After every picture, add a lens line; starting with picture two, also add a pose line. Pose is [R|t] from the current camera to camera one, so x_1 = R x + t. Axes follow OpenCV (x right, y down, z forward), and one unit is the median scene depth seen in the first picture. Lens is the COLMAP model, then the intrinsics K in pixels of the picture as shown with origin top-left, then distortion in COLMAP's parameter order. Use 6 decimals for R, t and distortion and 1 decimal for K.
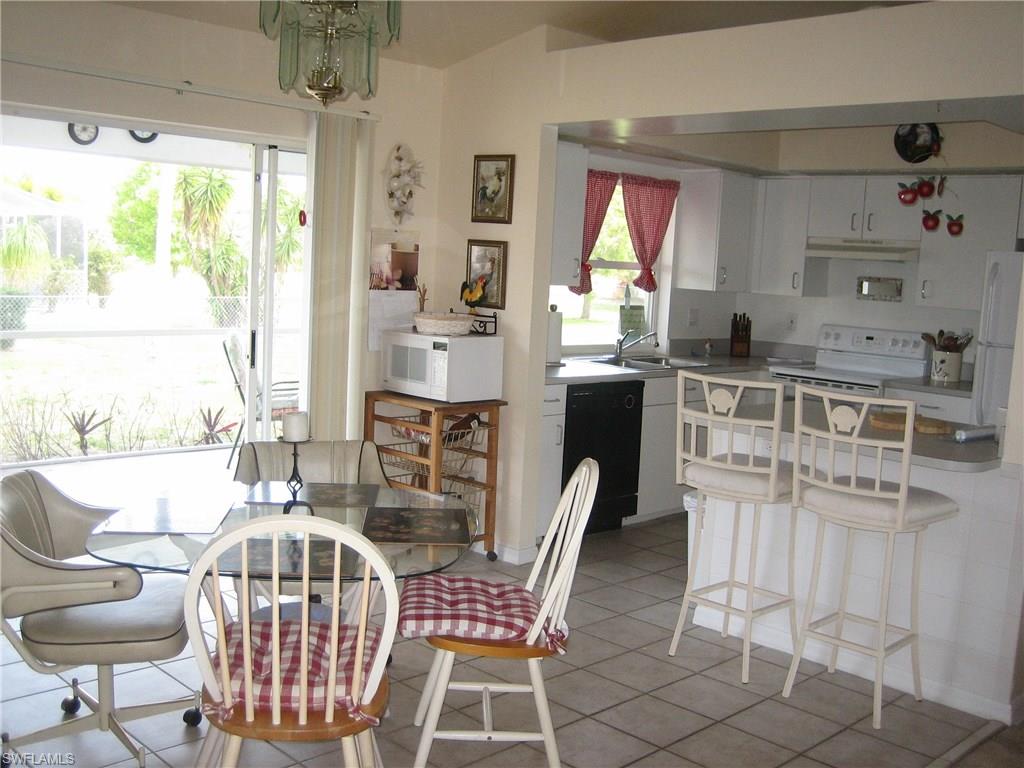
lens RADIAL K [[1053.1, 0, 541.2], [0, 1053.1, 375.5], [0, 0, 1]] dist [-0.084370, 0.000000]
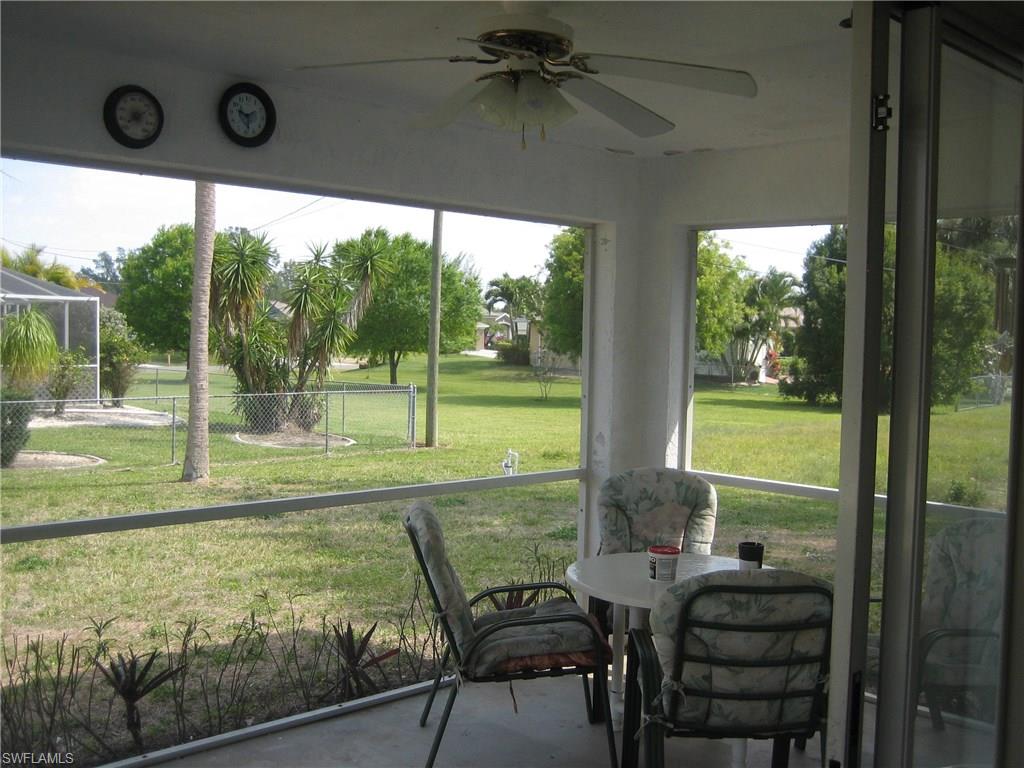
lens RADIAL K [[1053.1, 0, 512.9], [0, 1053.1, 385.6], [0, 0, 1]] dist [-0.084370, 0.000000]
pose [[0.999252, -0.027800, -0.026874, -0.073915], [0.026075, 0.997702, -0.062539, -0.021224], [0.028551, 0.061792, 0.997681, 0.150856]]
